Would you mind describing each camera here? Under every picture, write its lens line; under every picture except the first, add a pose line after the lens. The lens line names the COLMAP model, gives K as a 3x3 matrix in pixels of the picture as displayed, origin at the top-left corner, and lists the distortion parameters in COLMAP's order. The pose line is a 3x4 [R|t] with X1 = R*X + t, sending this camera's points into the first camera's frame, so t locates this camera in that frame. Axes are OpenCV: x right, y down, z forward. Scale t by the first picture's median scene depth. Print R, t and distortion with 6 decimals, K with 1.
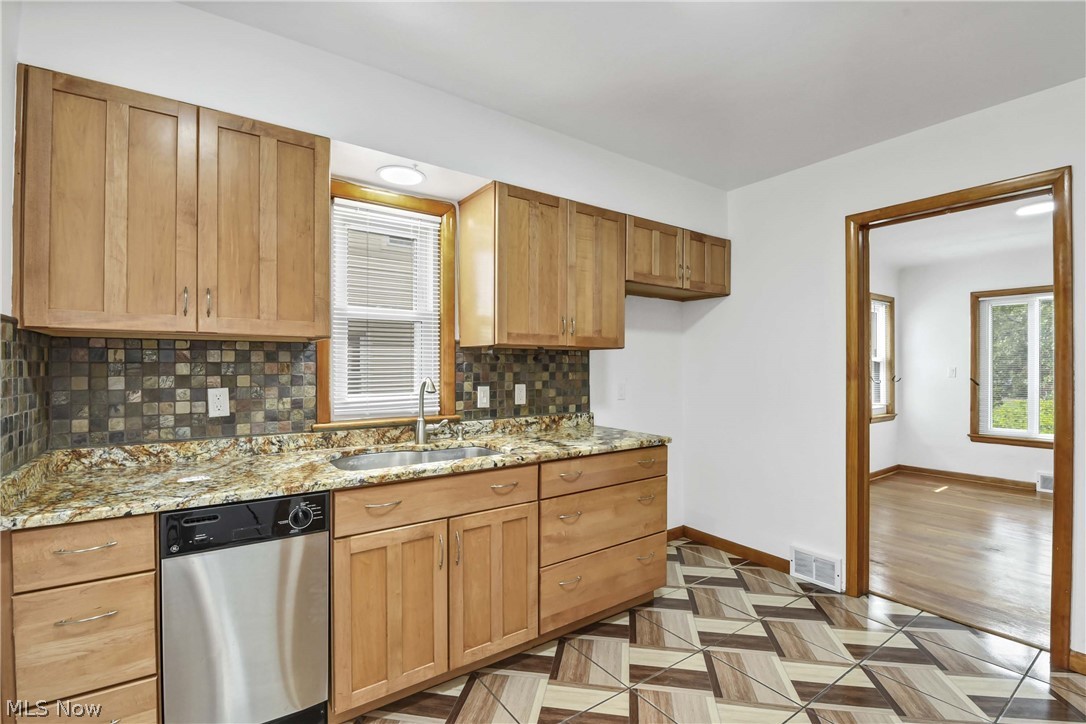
lens RADIAL K [[500.9, 0, 543.0], [0, 500.9, 362.0], [0, 0, 1]] dist [-0.002118, -0.000295]
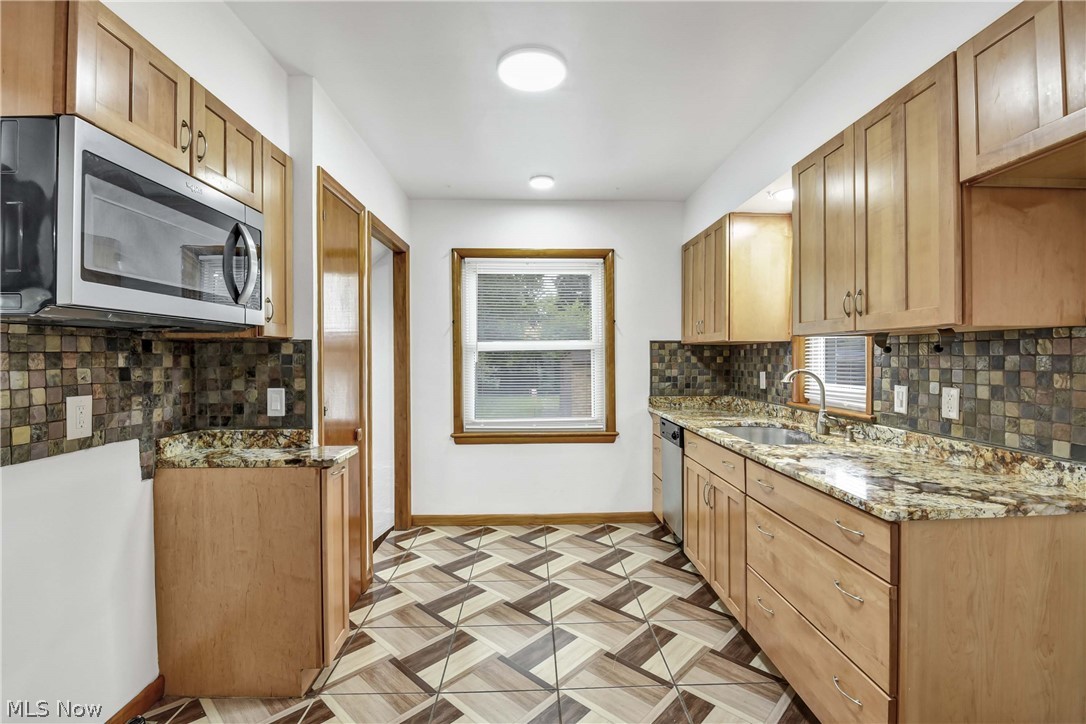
lens RADIAL K [[482.1, 0, 553.7], [0, 482.1, 359.4], [0, 0, 1]] dist [0.001717, -0.011045]
pose [[-0.545570, 0.004846, -0.838051, 0.788230], [0.007175, 0.999974, 0.001111, 0.003386], [0.838034, -0.005407, -0.545591, 0.946526]]
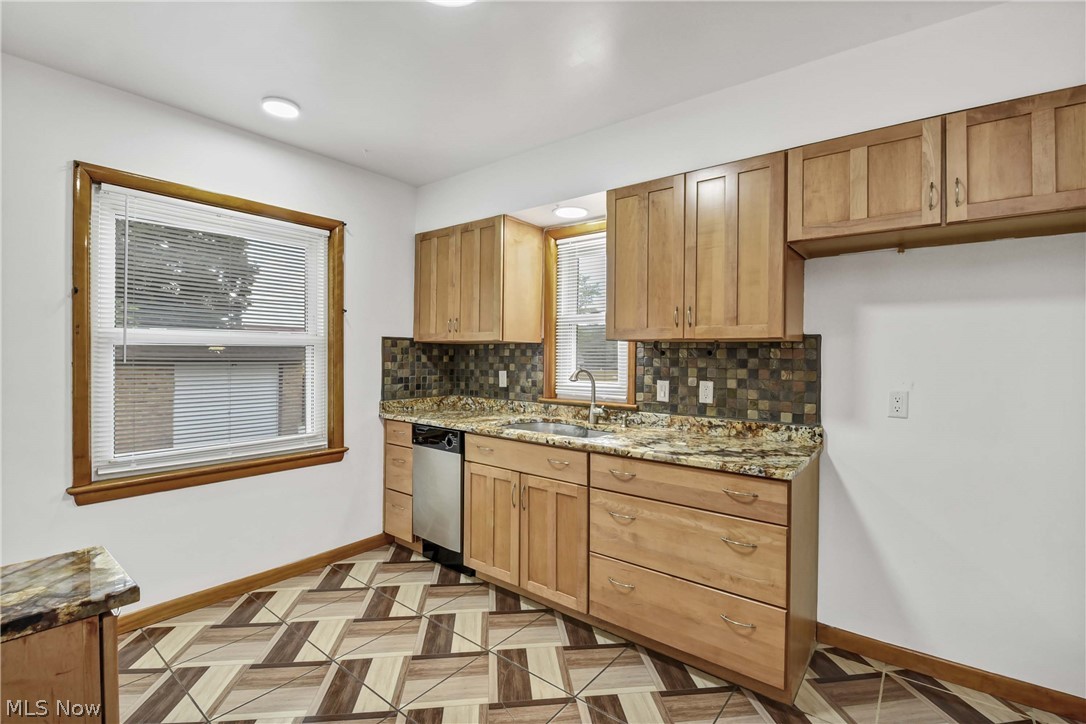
lens RADIAL K [[482.1, 0, 548.0], [0, 482.1, 356.0], [0, 0, 1]] dist [-0.000411, -0.011369]
pose [[0.280376, 0.002333, -0.959888, 0.746727], [-0.003595, 0.999993, 0.001381, -0.001758], [0.959884, 0.003064, 0.280382, 0.496539]]
